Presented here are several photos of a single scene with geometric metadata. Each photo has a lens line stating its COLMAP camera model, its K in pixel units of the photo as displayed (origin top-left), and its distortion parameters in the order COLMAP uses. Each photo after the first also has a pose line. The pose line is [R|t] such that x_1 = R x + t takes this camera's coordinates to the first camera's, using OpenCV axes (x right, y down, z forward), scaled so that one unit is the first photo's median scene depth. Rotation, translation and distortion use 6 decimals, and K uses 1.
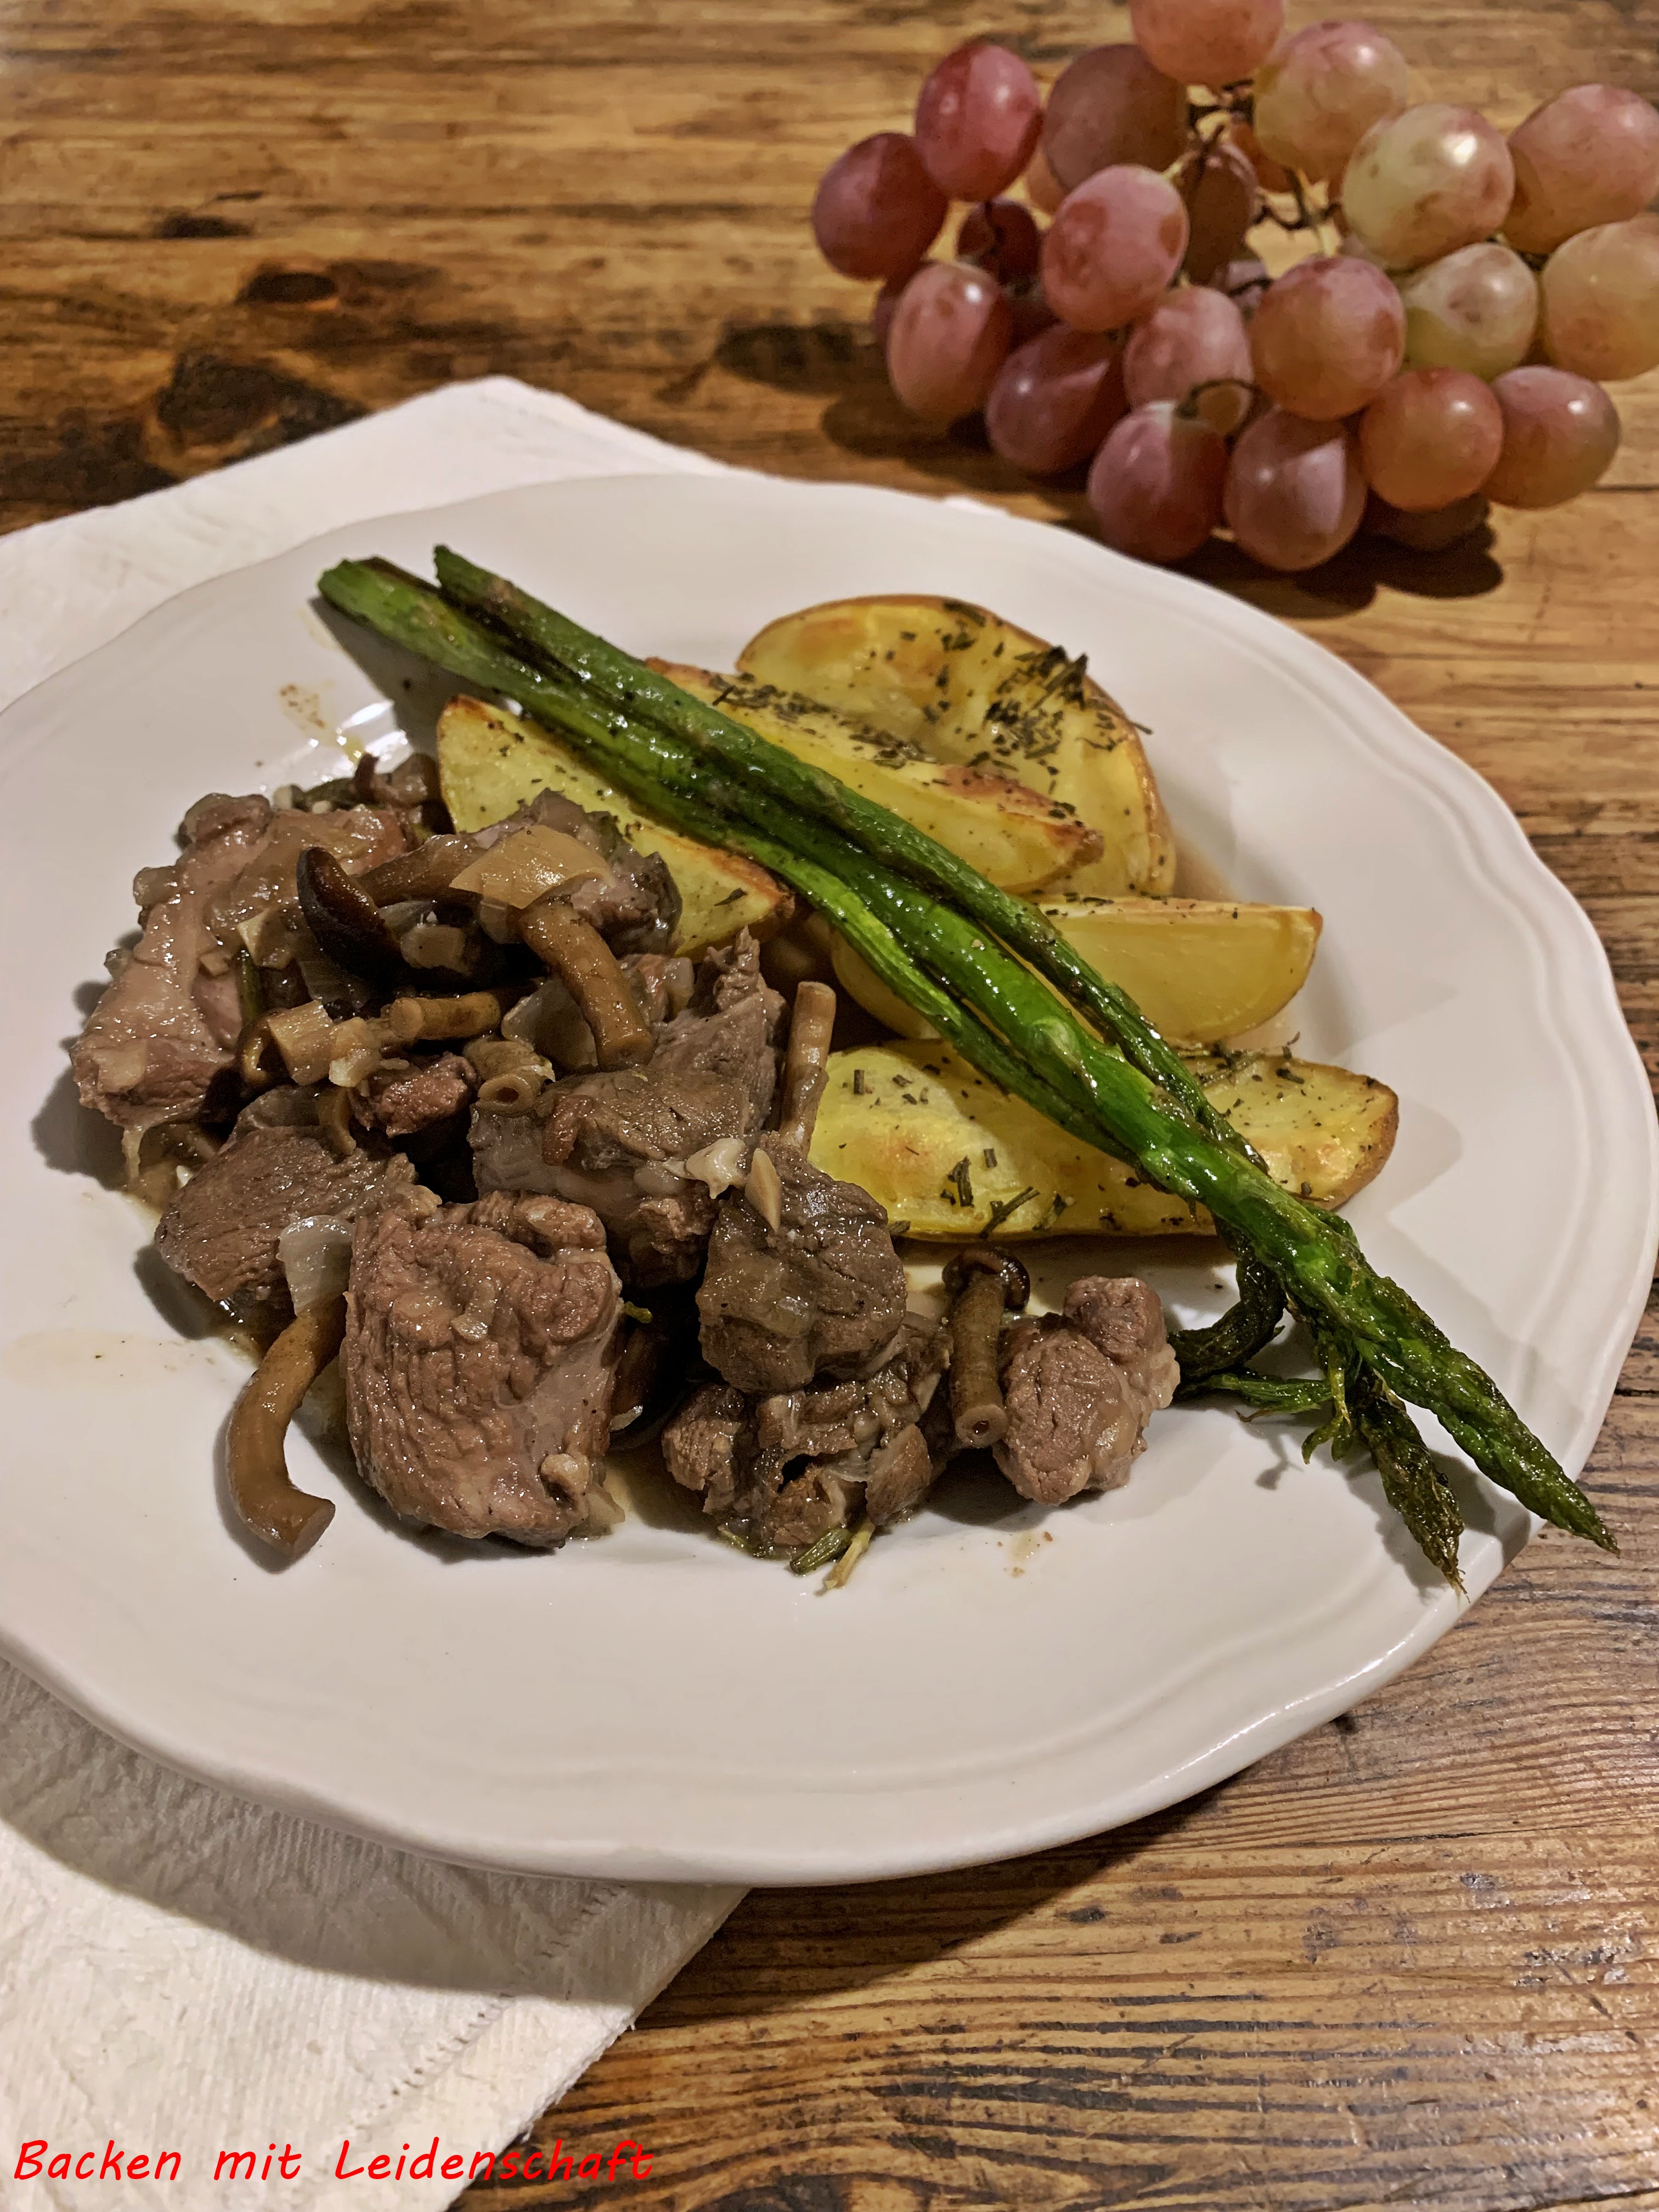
lens RADIAL K [[1680.9, 0, 841.6], [0, 1680.9, 1130.2], [0, 0, 1]] dist [0.007939, -0.004488]
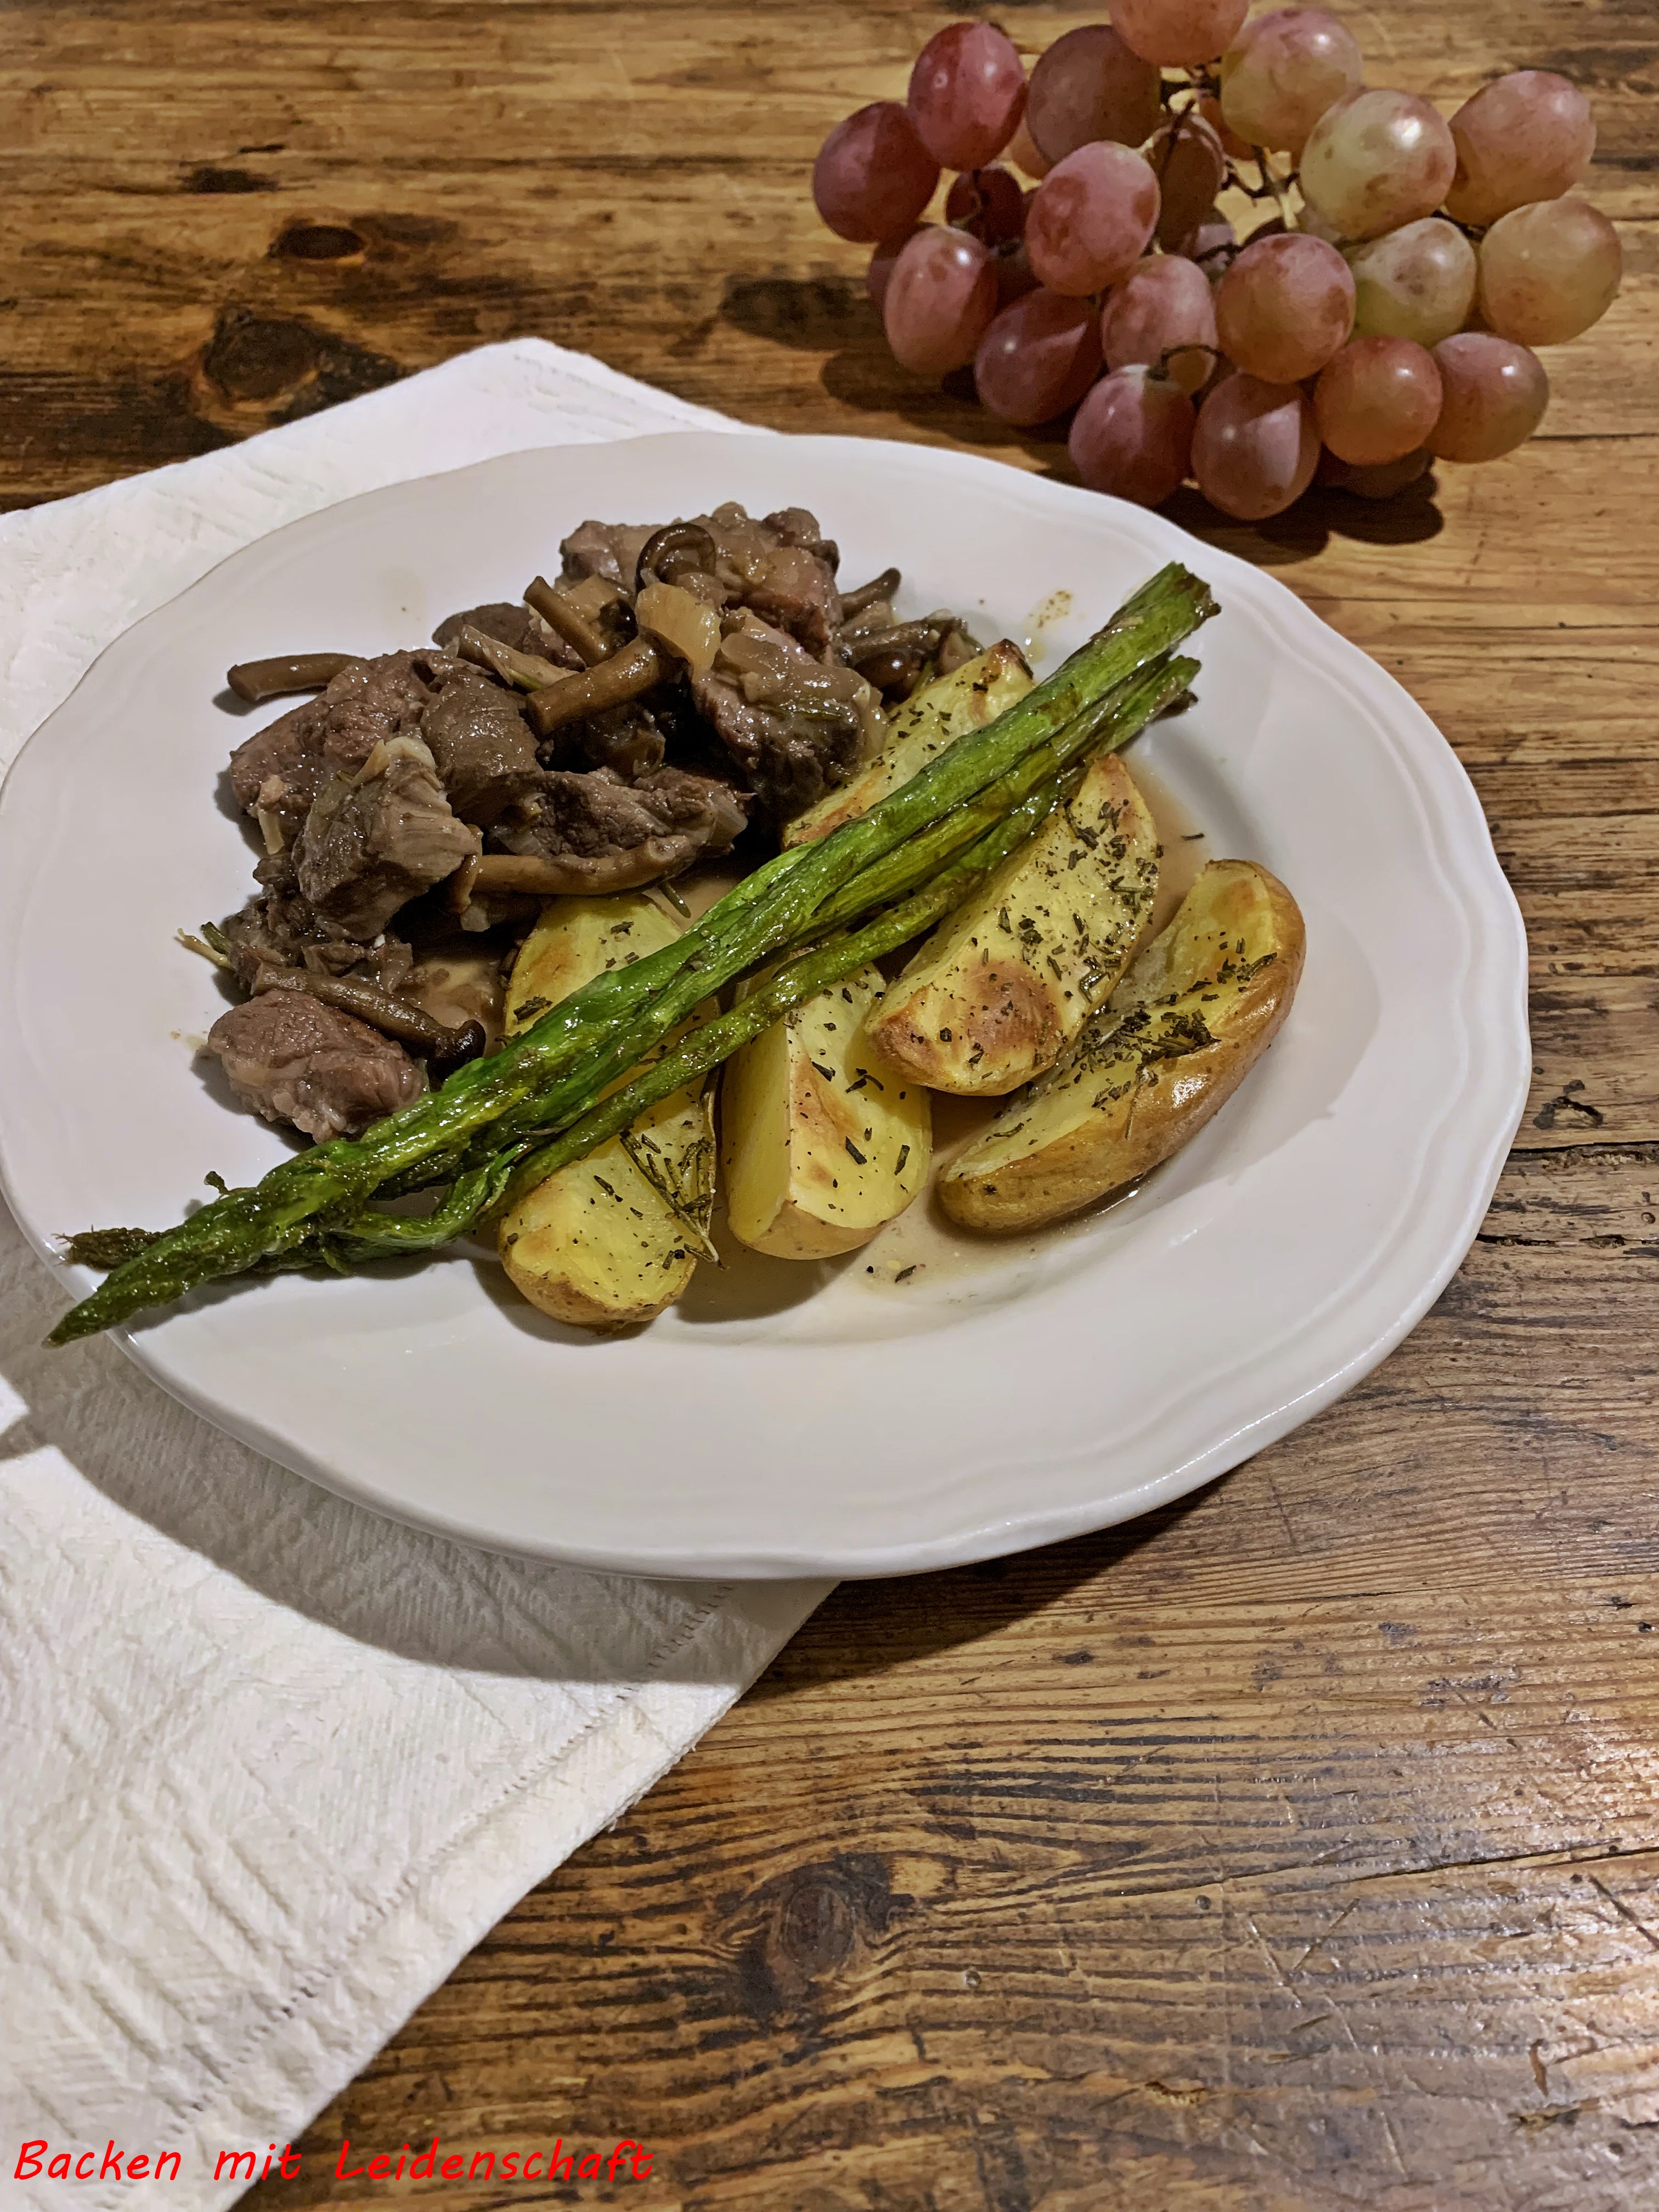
lens RADIAL K [[1680.9, 0, 847.9], [0, 1680.9, 1119.1], [0, 0, 1]] dist [0.007939, -0.004488]
pose [[0.999765, -0.009865, 0.019294, -0.028822], [0.008941, 0.998837, 0.047369, 0.006644], [-0.019739, -0.047185, 0.998691, -0.141476]]
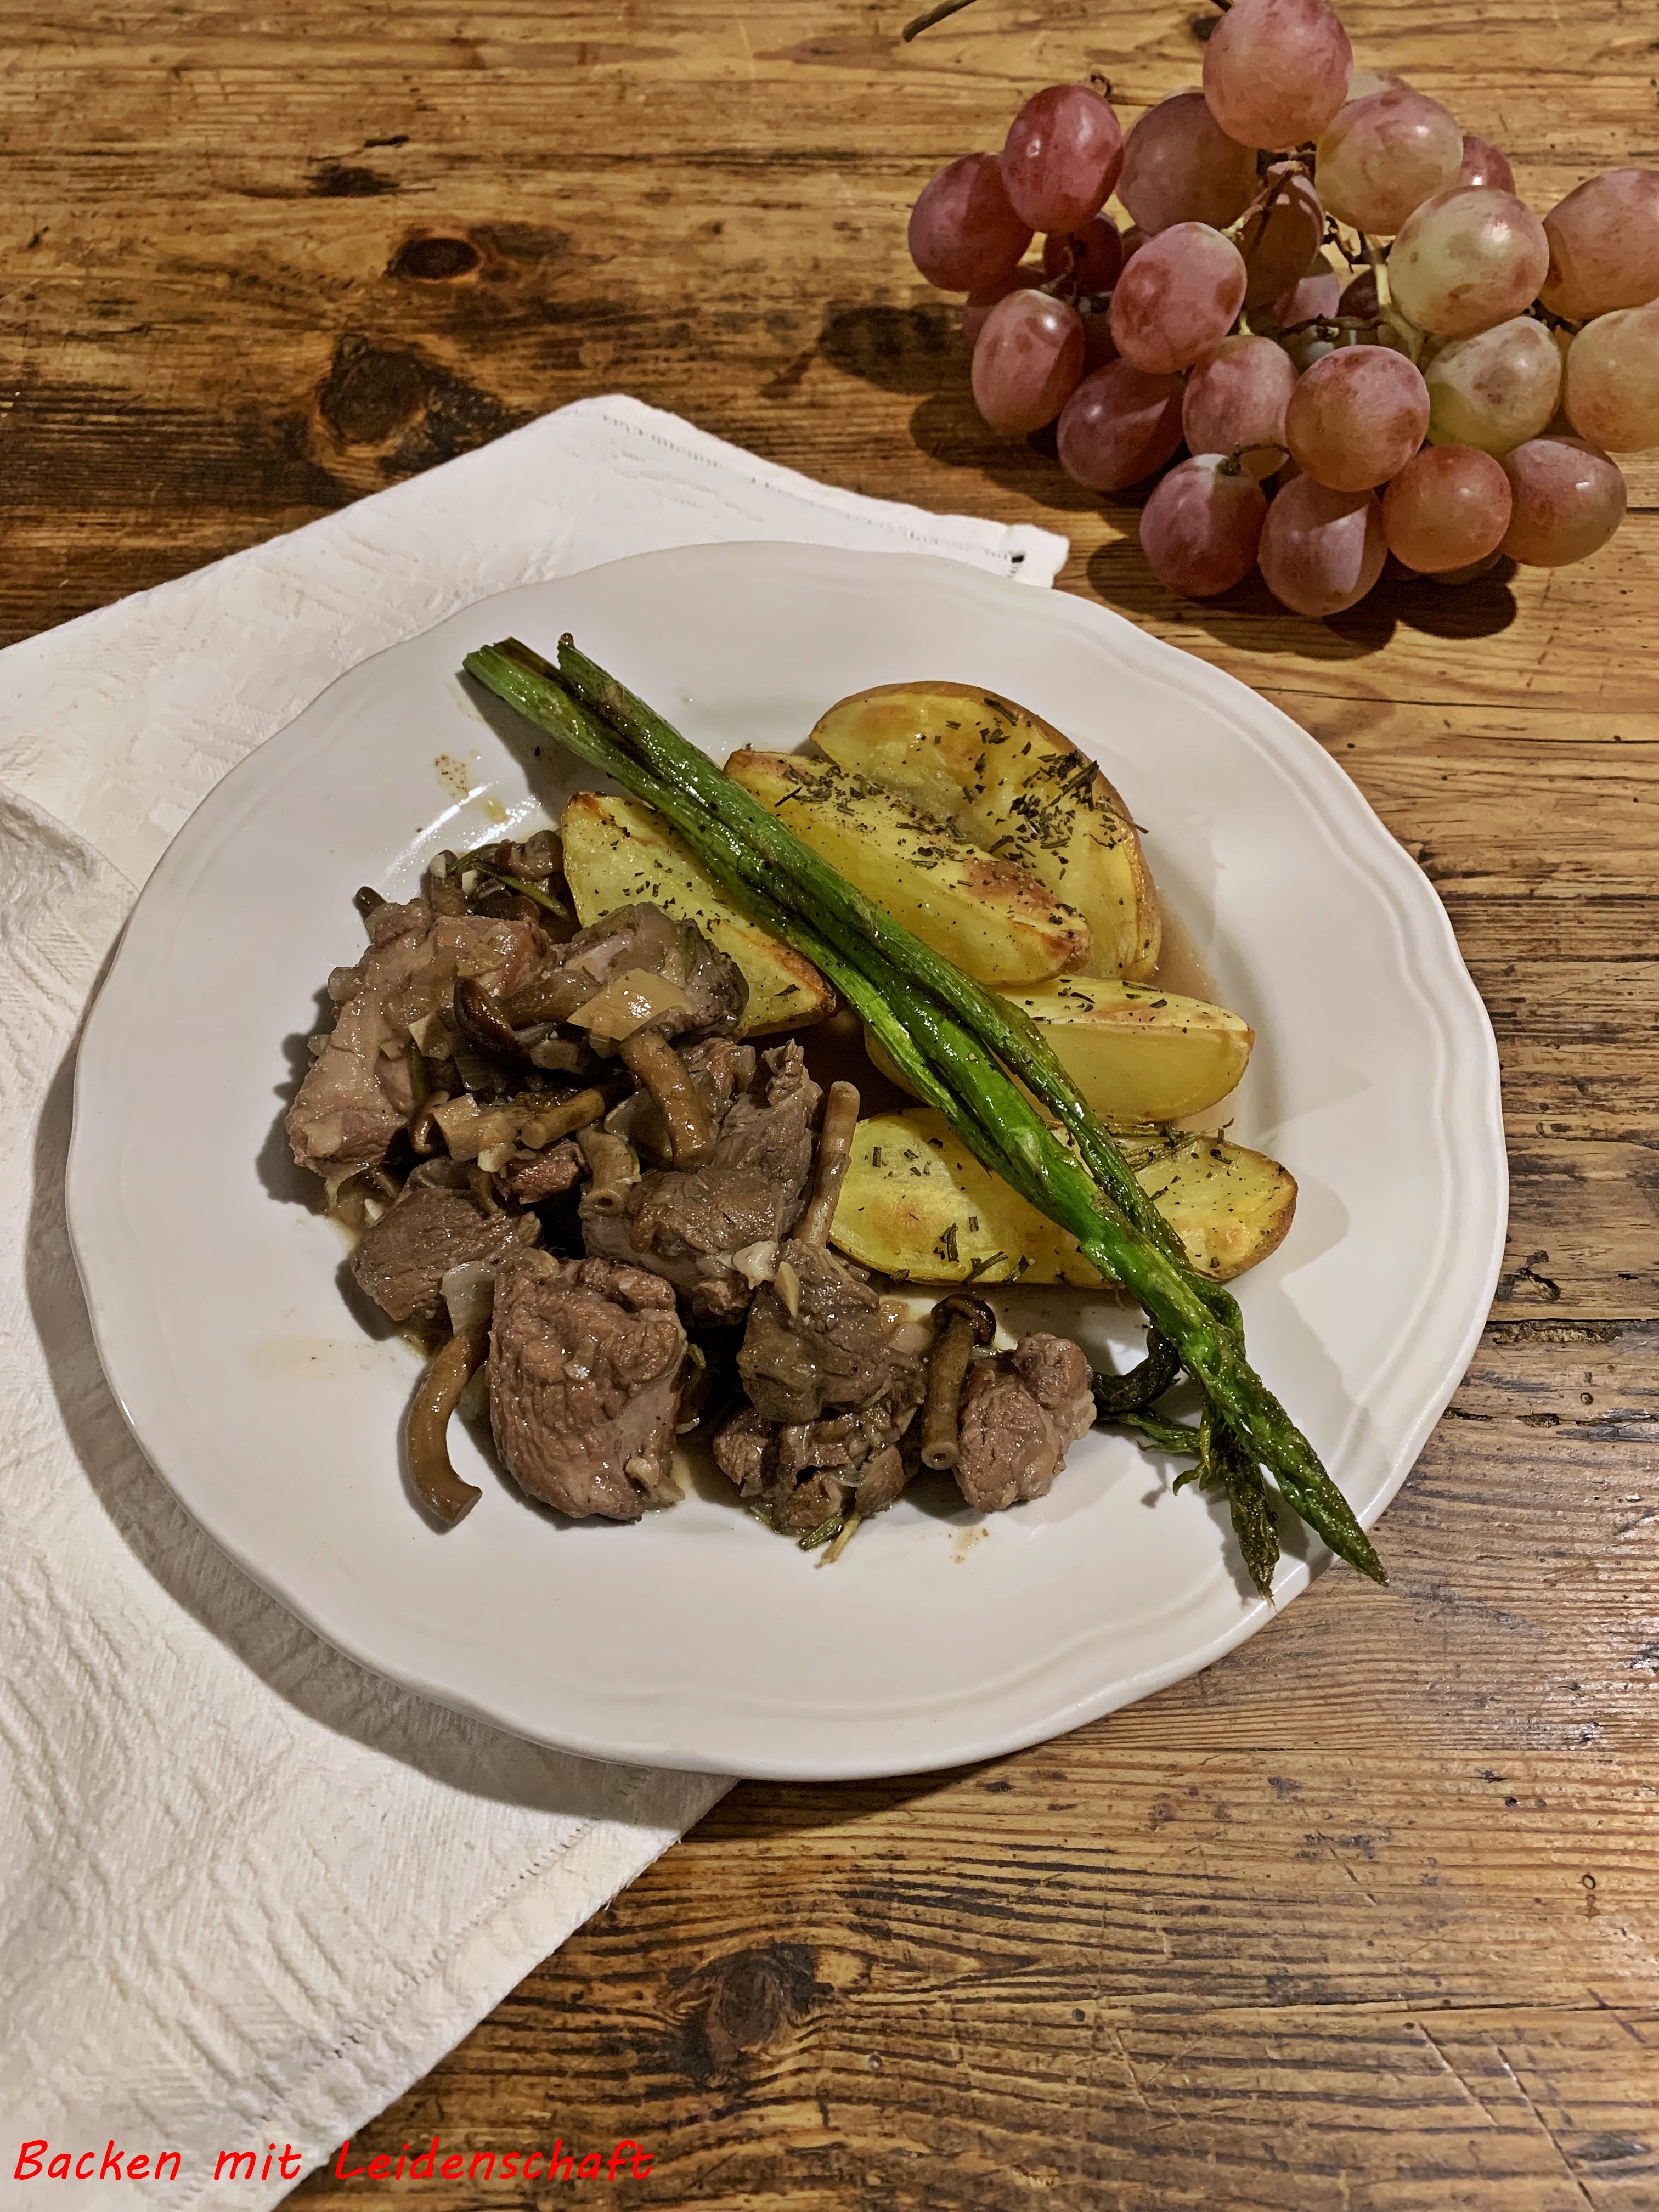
lens RADIAL K [[1680.9, 0, 846.7], [0, 1680.9, 1112.6], [0, 0, 1]] dist [0.007939, -0.004488]
pose [[0.996637, 0.047309, -0.066903, 0.057038], [-0.035839, 0.985927, 0.163291, -0.216477], [0.073686, -0.160344, 0.984307, -0.214463]]
